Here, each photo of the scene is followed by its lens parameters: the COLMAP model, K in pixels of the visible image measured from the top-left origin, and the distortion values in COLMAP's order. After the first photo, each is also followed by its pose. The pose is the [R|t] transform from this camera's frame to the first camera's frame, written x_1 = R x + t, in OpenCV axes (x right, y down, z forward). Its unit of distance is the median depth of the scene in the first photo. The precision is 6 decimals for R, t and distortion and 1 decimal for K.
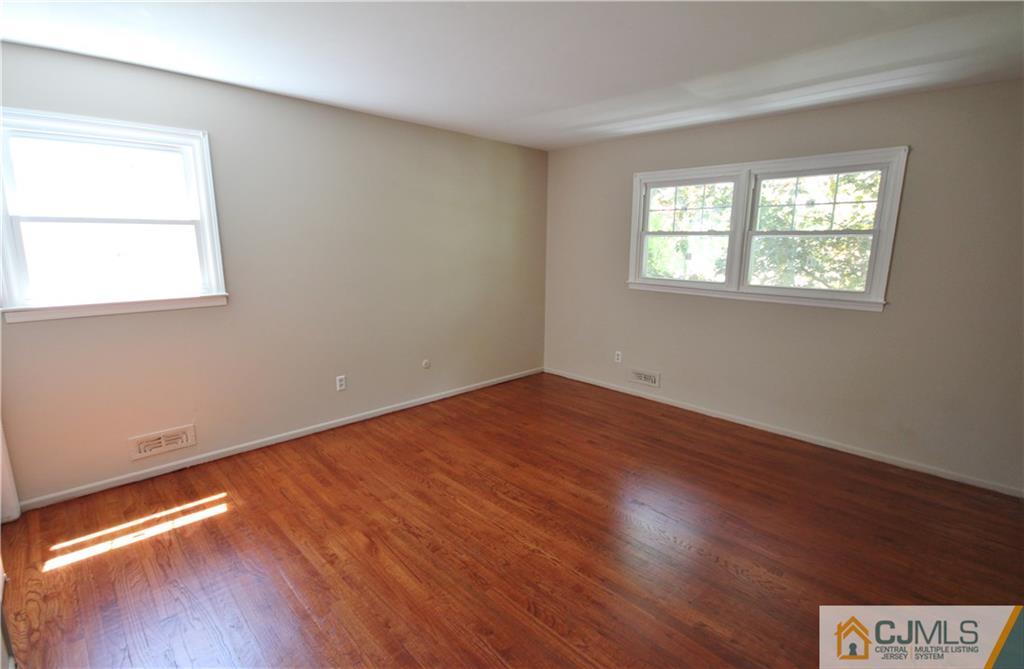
lens RADIAL K [[476.7, 0, 514.1], [0, 476.7, 340.9], [0, 0, 1]] dist [-0.027164, -0.000002]
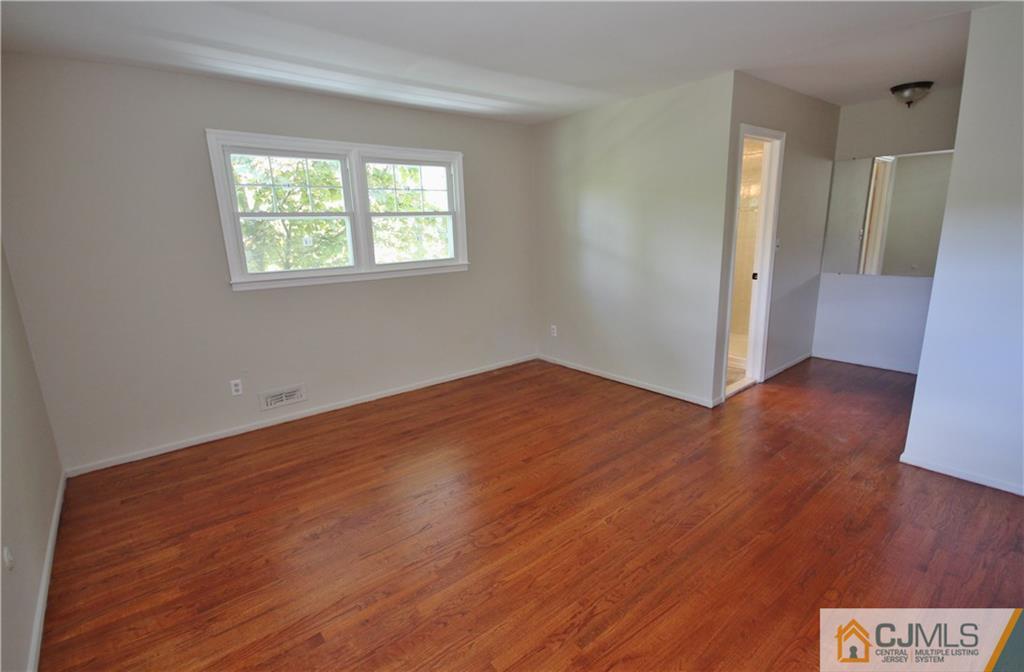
lens RADIAL K [[480.3, 0, 518.0], [0, 480.3, 333.6], [0, 0, 1]] dist [0.003787, -0.000423]
pose [[0.084557, -0.234063, 0.968537, -0.555626], [0.224826, 0.951434, 0.210301, -0.129697], [-0.970723, 0.199970, 0.133074, 0.606293]]
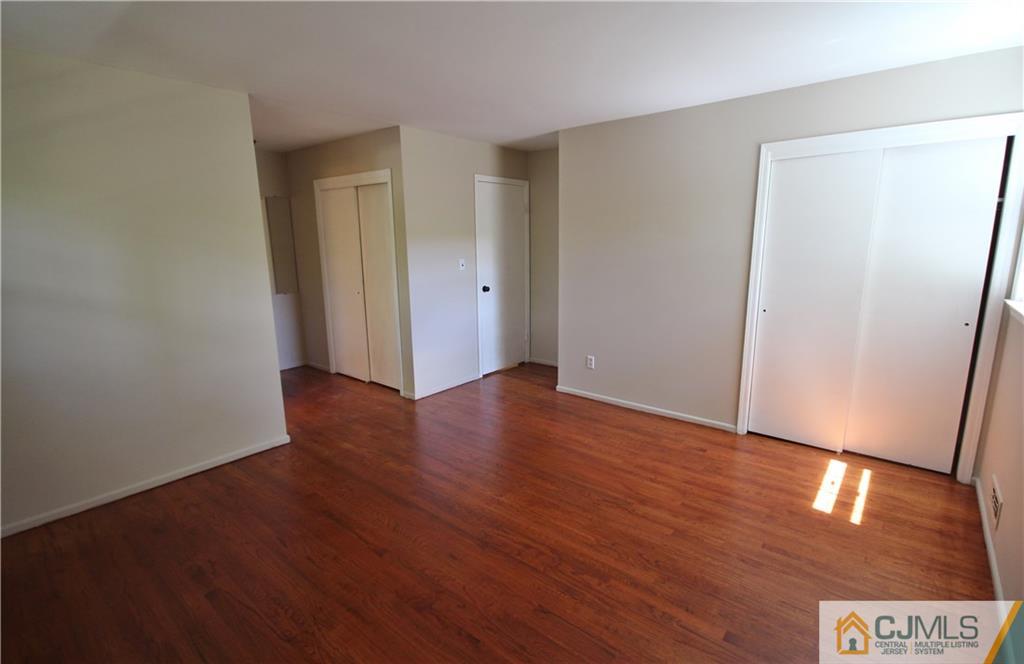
lens RADIAL K [[484.2, 0, 512.0], [0, 484.2, 332.0], [0, 0, 1]] dist [-0.000305, -0.000054]
pose [[-0.994907, 0.022234, -0.098312, 0.078420], [-0.016747, 0.925344, 0.378757, -0.255136], [0.099394, 0.378475, -0.920260, 1.234795]]
